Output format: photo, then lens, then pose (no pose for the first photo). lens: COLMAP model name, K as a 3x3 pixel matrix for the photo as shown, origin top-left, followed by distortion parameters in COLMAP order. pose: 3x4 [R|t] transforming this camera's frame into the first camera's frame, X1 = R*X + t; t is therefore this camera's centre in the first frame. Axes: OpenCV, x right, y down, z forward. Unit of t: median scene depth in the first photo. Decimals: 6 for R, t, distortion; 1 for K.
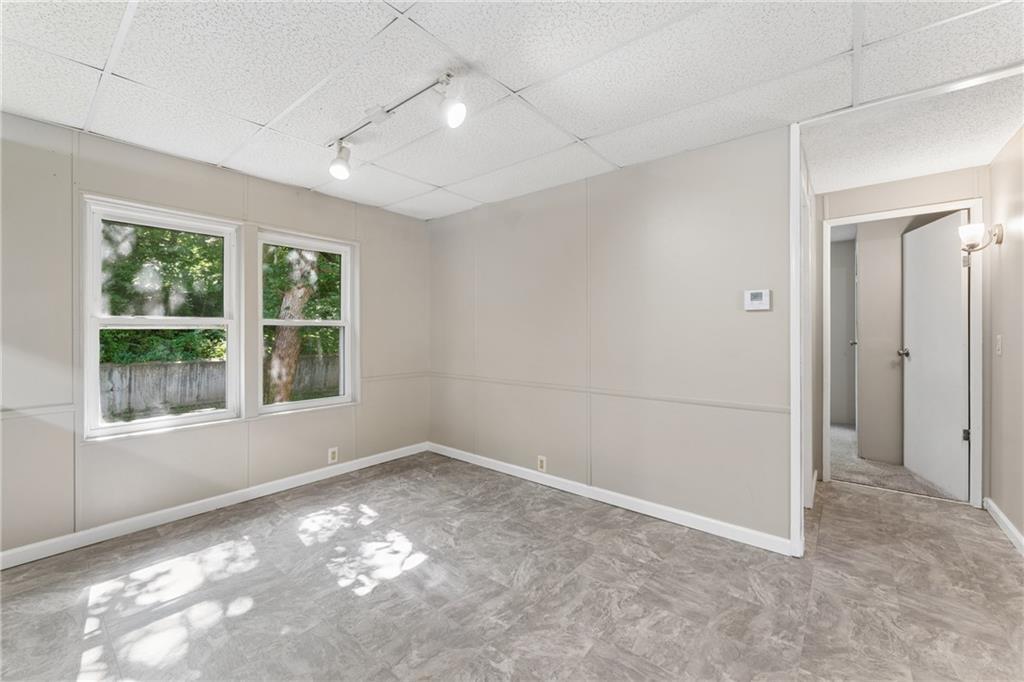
lens RADIAL K [[412.6, 0, 507.2], [0, 412.6, 329.2], [0, 0, 1]] dist [0.000803, 0.000178]
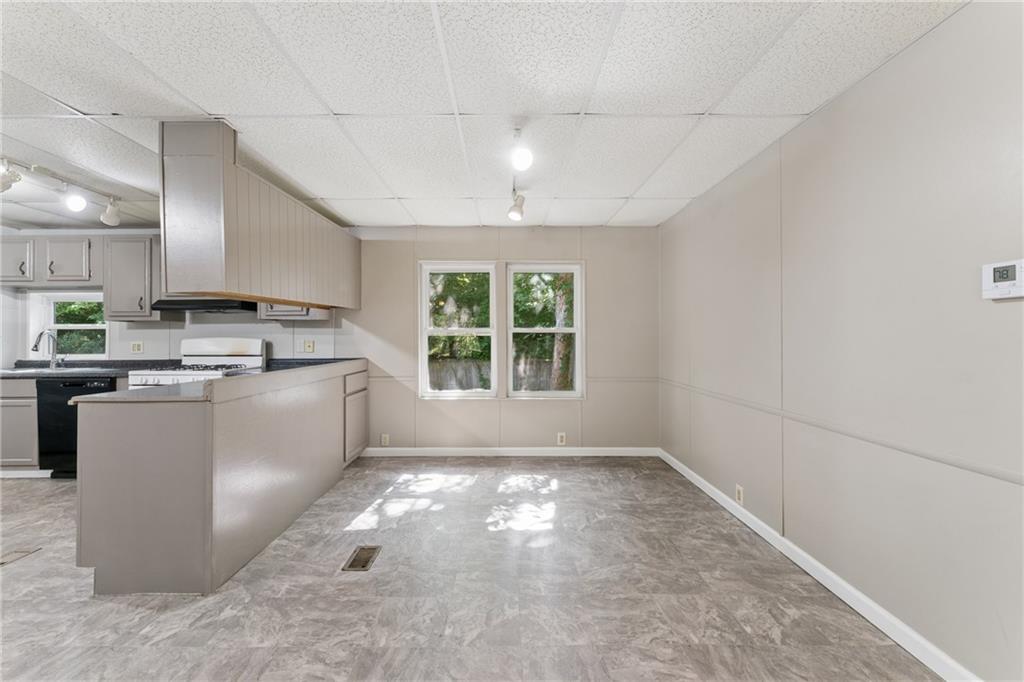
lens RADIAL K [[412.6, 0, 507.4], [0, 412.6, 337.7], [0, 0, 1]] dist [0.000803, 0.000178]
pose [[0.641697, 0.001032, -0.766958, 0.540066], [0.003869, 0.999982, 0.004583, 0.000323], [0.766949, -0.005908, 0.641681, 0.126308]]
